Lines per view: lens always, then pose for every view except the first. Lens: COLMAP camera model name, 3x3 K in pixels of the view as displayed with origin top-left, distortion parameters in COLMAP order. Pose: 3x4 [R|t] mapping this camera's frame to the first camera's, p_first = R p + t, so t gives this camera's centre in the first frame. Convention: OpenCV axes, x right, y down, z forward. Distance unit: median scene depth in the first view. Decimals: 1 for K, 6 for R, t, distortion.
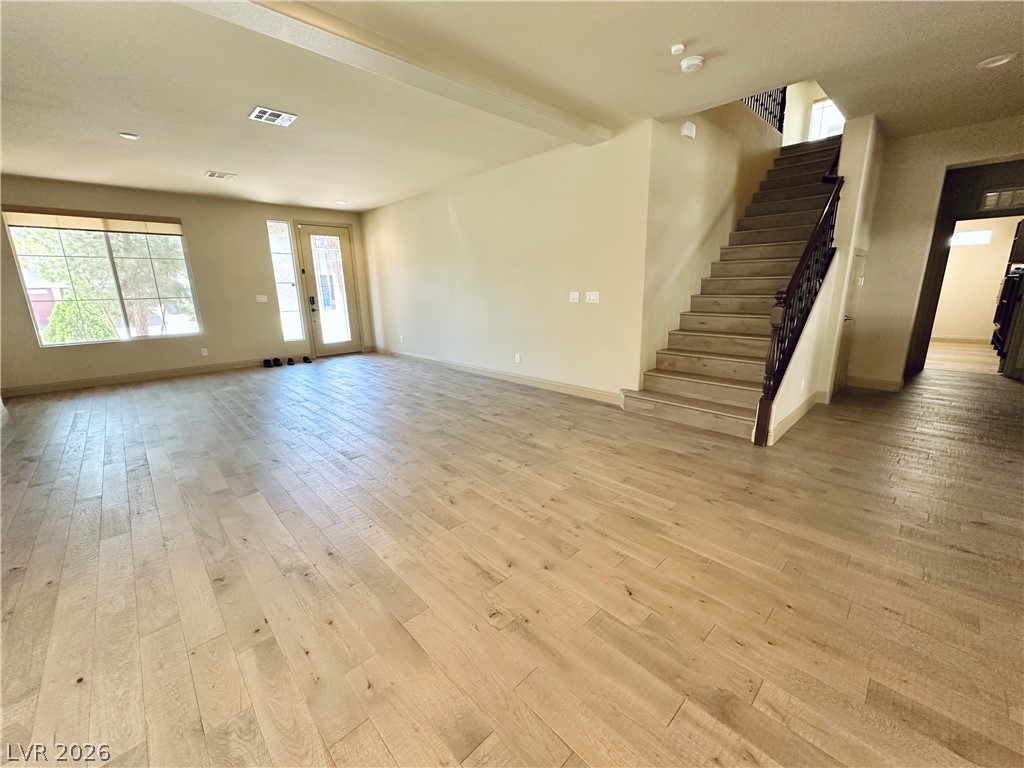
lens RADIAL K [[408.8, 0, 515.9], [0, 408.8, 384.5], [0, 0, 1]] dist [-0.002482, 0.000805]
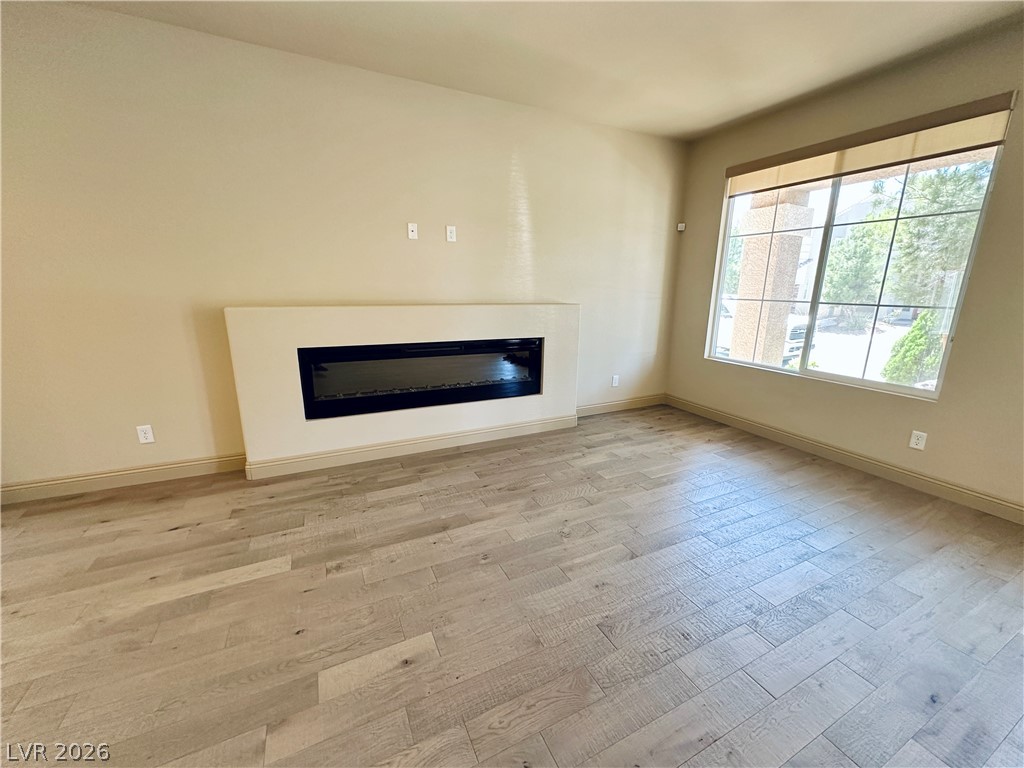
lens RADIAL K [[408.8, 0, 511.2], [0, 408.8, 382.5], [0, 0, 1]] dist [-0.002482, 0.000805]
pose [[-0.308678, 0.236685, -0.921248, -0.364803], [-0.227990, 0.921900, 0.313244, -0.227037], [0.923438, 0.306727, -0.230608, 0.942882]]
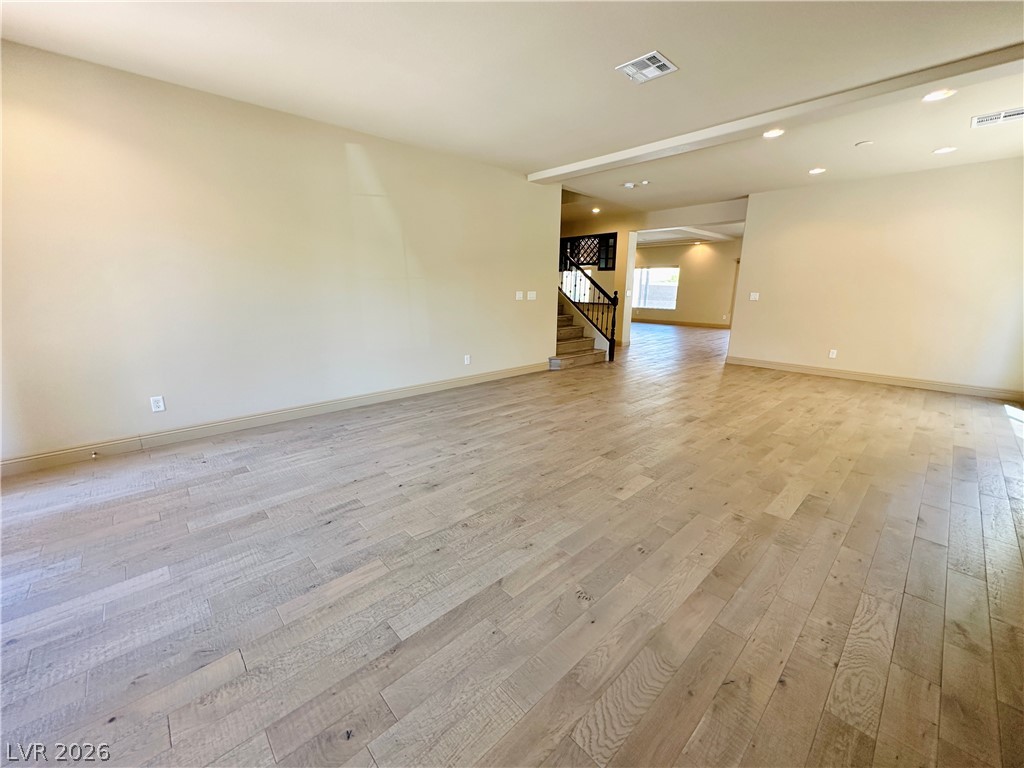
lens RADIAL K [[408.8, 0, 511.1], [0, 408.8, 384.2], [0, 0, 1]] dist [-0.002482, 0.000805]
pose [[0.019122, -0.214731, 0.976486, -1.064881], [0.225750, 0.952370, 0.205008, -0.205781], [-0.973998, 0.216521, 0.066687, 0.942398]]
